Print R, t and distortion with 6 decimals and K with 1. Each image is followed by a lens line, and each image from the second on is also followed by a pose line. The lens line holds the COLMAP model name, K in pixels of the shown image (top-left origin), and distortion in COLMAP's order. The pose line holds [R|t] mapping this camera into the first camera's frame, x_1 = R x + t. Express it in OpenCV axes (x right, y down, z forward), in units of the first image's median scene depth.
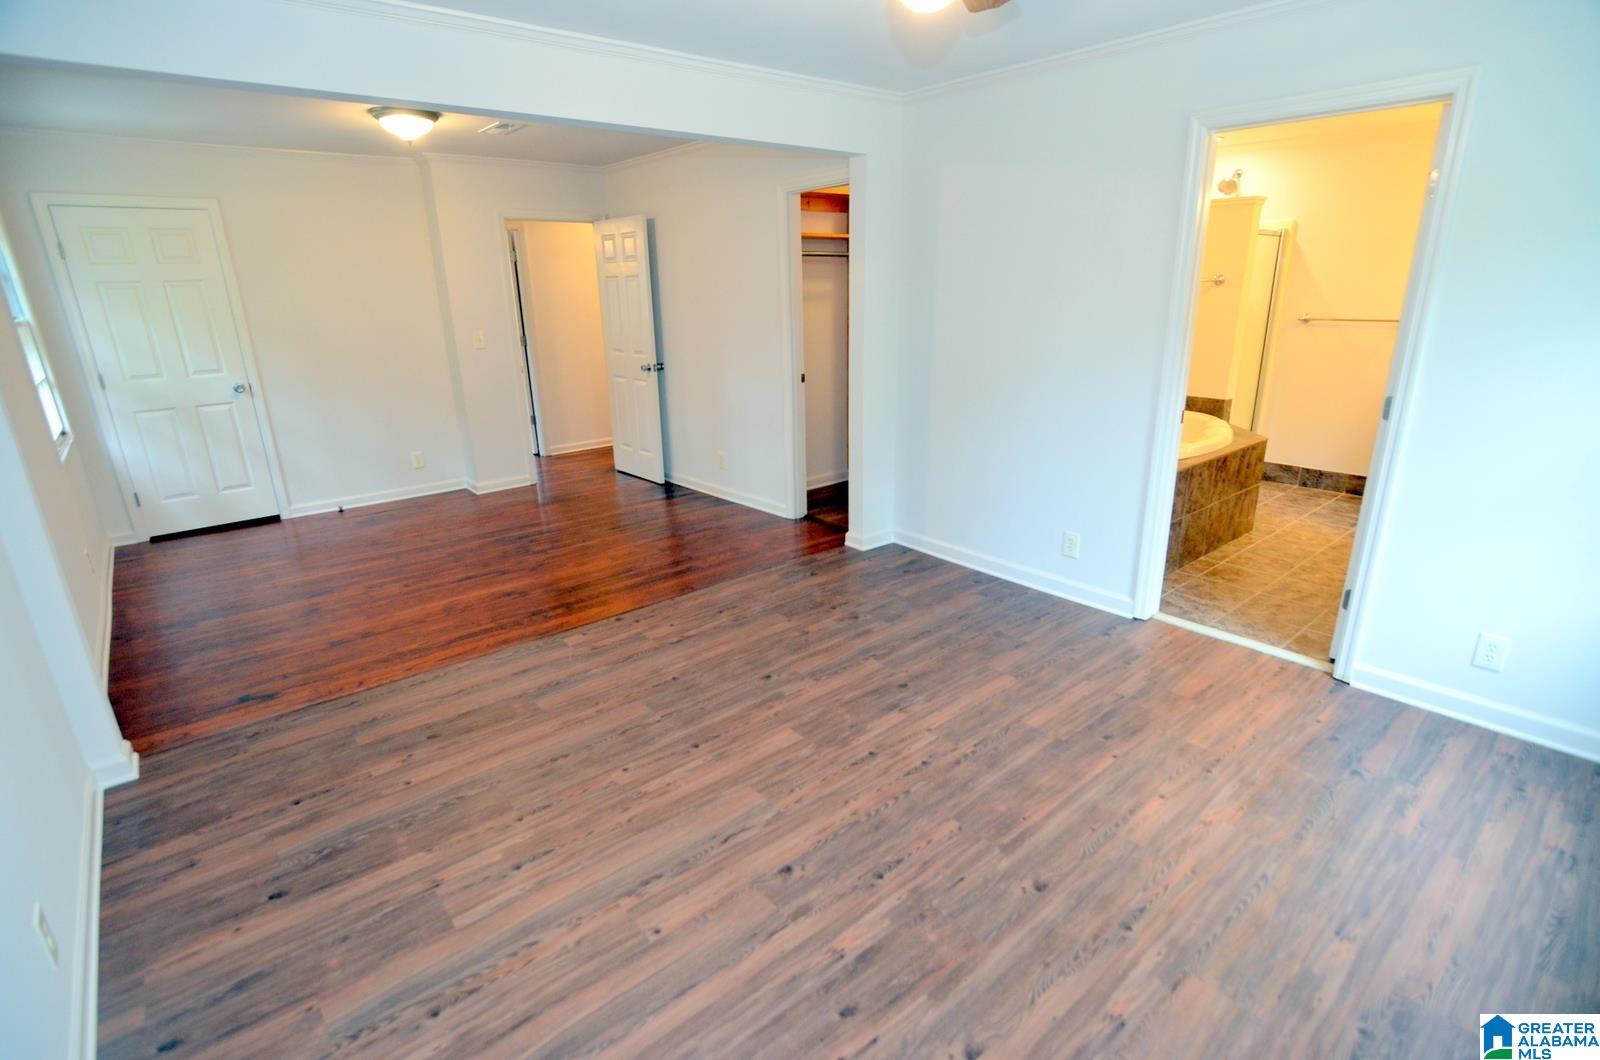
lens RADIAL K [[776.5, 0, 800.3], [0, 776.5, 536.2], [0, 0, 1]] dist [-0.025165, 0.005975]
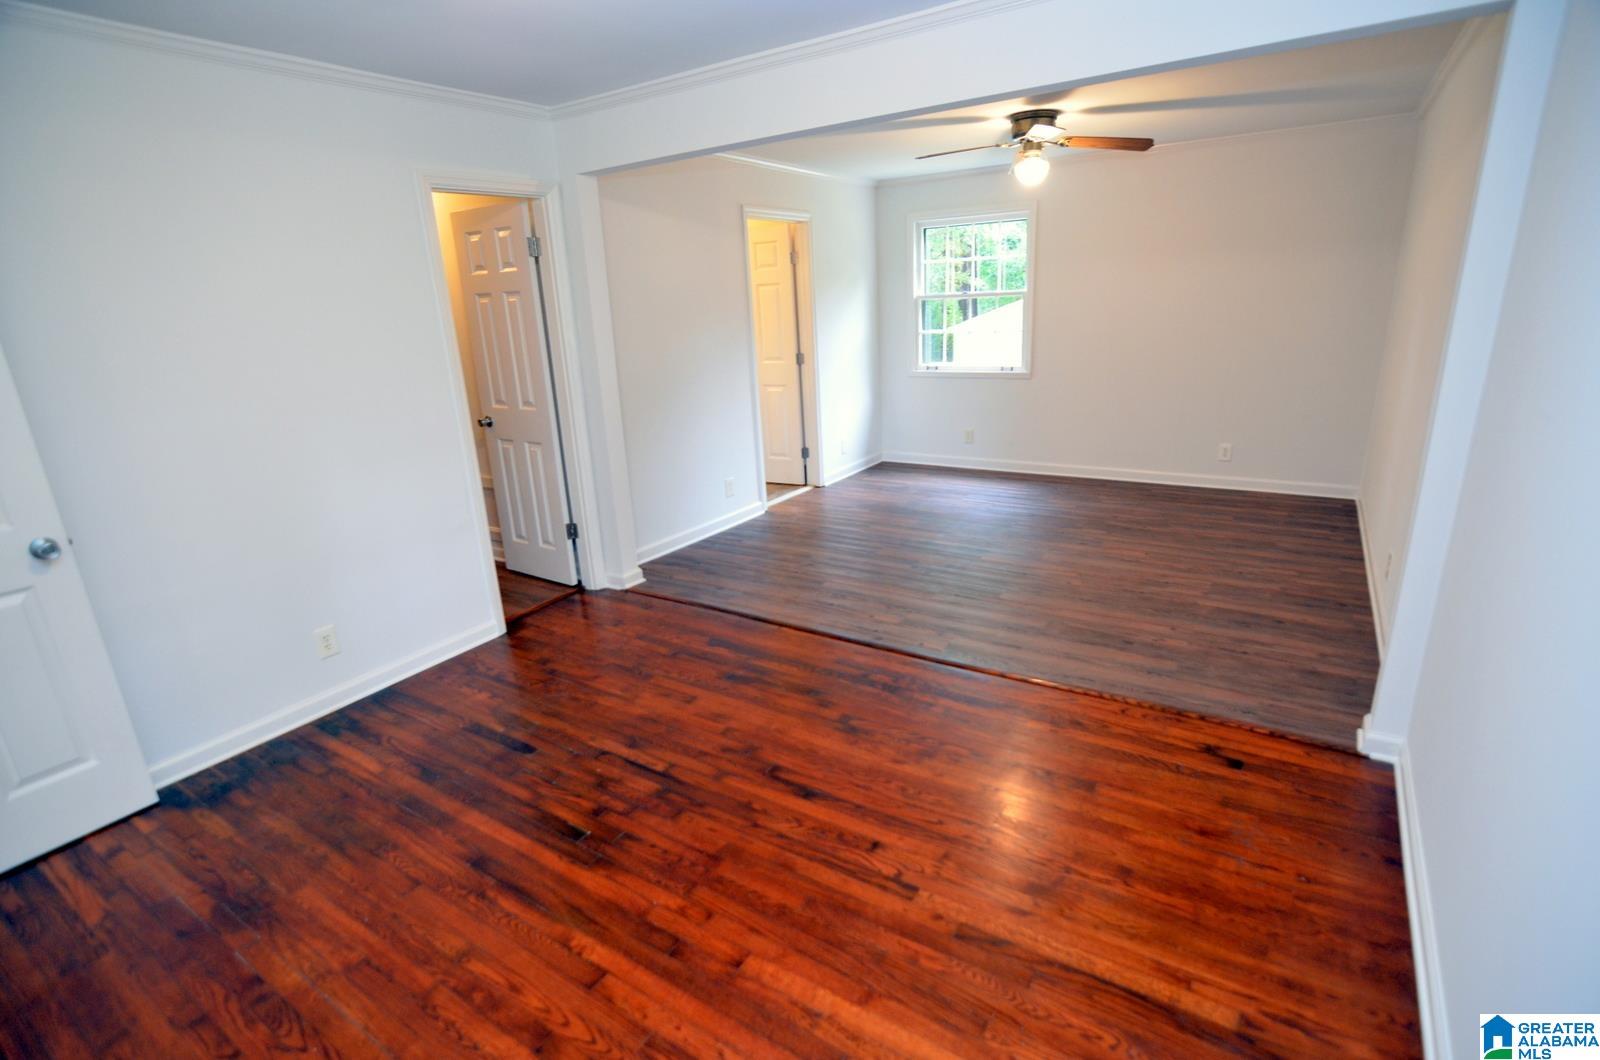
lens RADIAL K [[776.5, 0, 802.0], [0, 776.5, 533.2], [0, 0, 1]] dist [-0.025165, 0.005975]
pose [[-0.279612, -0.251280, 0.926648, -1.146227], [0.343189, 0.875223, 0.340891, -0.395538], [-0.896682, 0.413333, -0.158486, 1.275171]]
